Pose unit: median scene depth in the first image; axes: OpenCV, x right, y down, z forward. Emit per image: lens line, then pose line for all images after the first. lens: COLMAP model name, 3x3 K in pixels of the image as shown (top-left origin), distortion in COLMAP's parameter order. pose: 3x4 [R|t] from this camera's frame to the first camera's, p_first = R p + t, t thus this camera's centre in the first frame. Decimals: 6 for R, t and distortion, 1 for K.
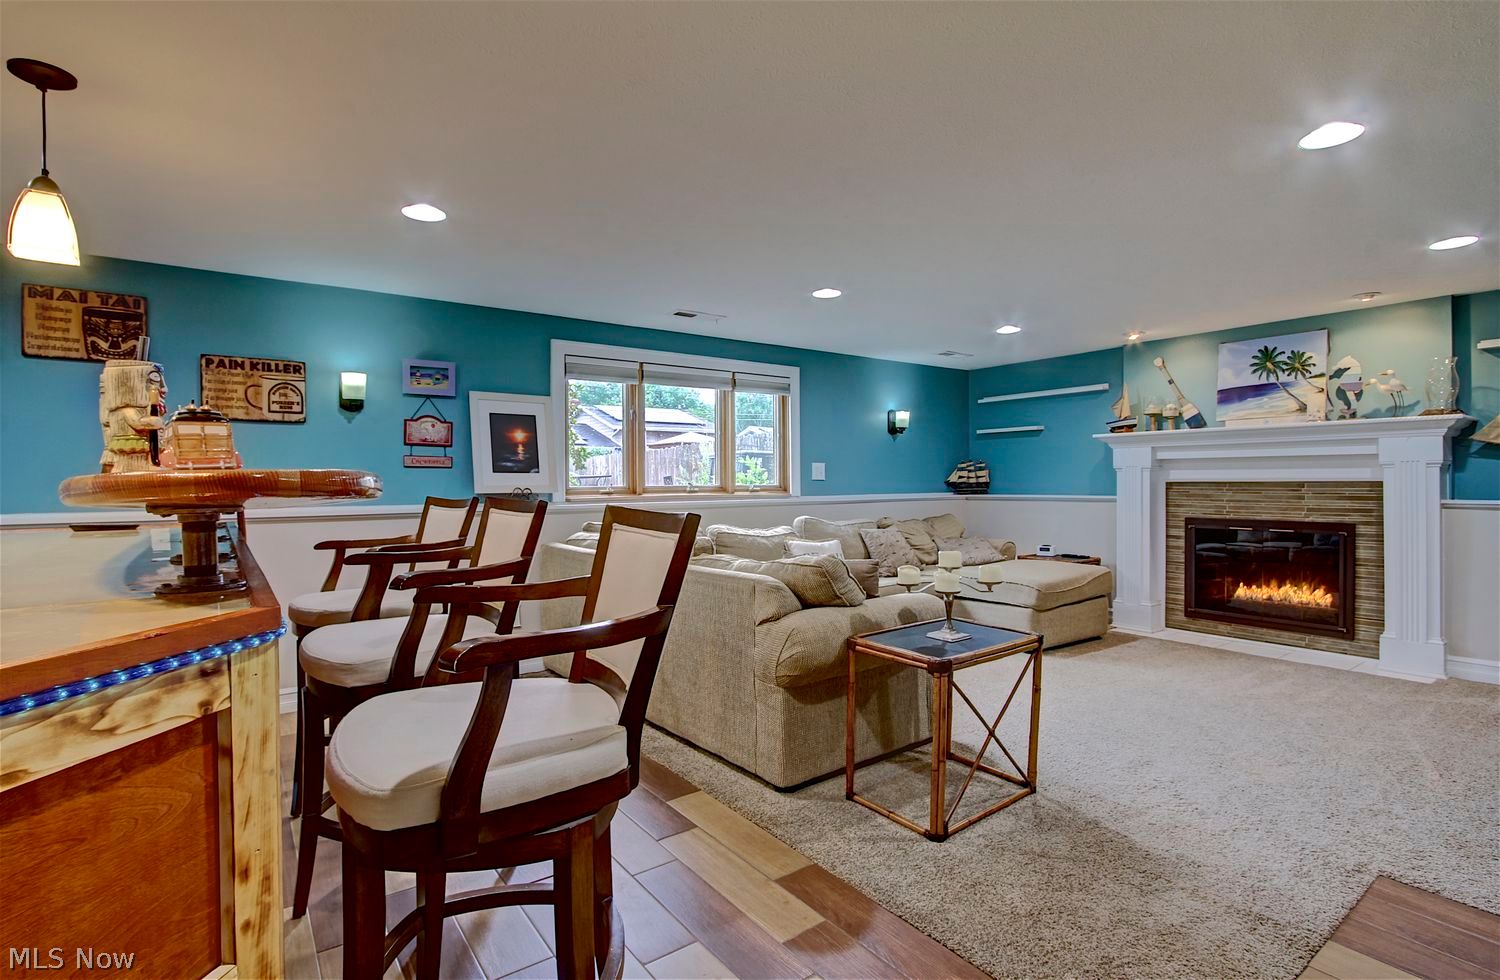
lens RADIAL K [[703.6, 0, 750.0], [0, 703.6, 490.0], [0, 0, 1]] dist [-0.016379, 0.001034]
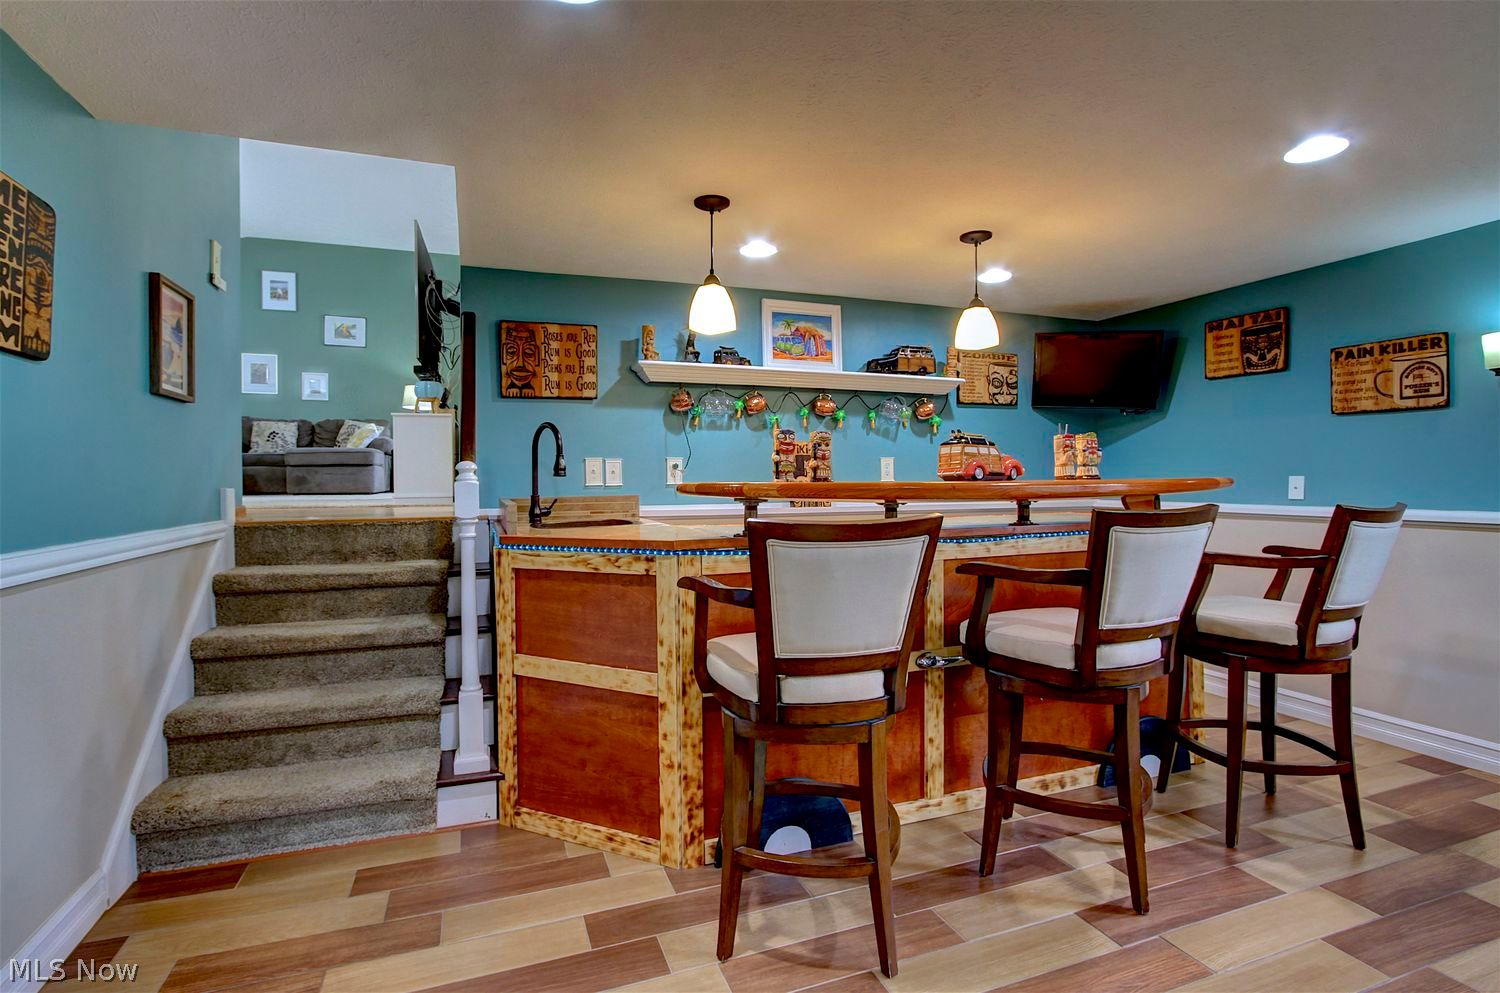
lens RADIAL K [[701.3, 0, 732.2], [0, 701.3, 491.5], [0, 0, 1]] dist [-0.026792, 0.007103]
pose [[-0.264448, 0.025627, -0.964059, 0.322515], [-0.005953, 0.999584, 0.028205, -0.013893], [0.964381, 0.013198, -0.264186, 0.379065]]
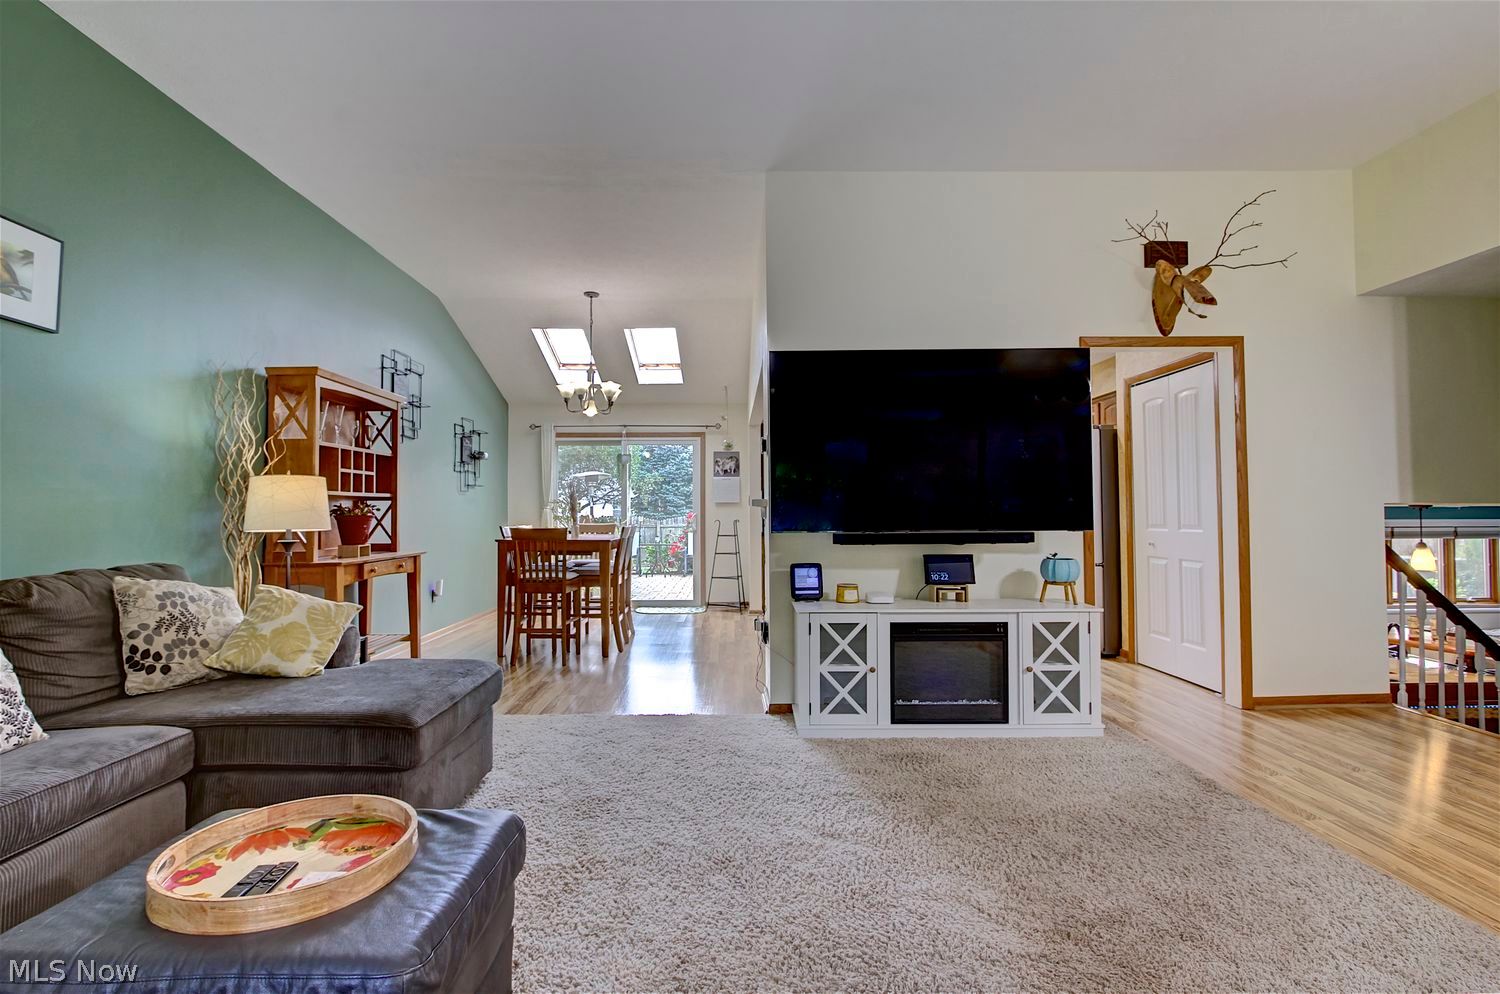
lens RADIAL K [[701.3, 0, 732.2], [0, 701.3, 492.0], [0, 0, 1]] dist [-0.026792, 0.007103]
pose [[0.820350, -0.012637, -0.571722, -0.614170], [-0.007529, 0.999430, -0.032895, -0.235724], [0.571812, 0.031290, 0.819788, -1.589763]]
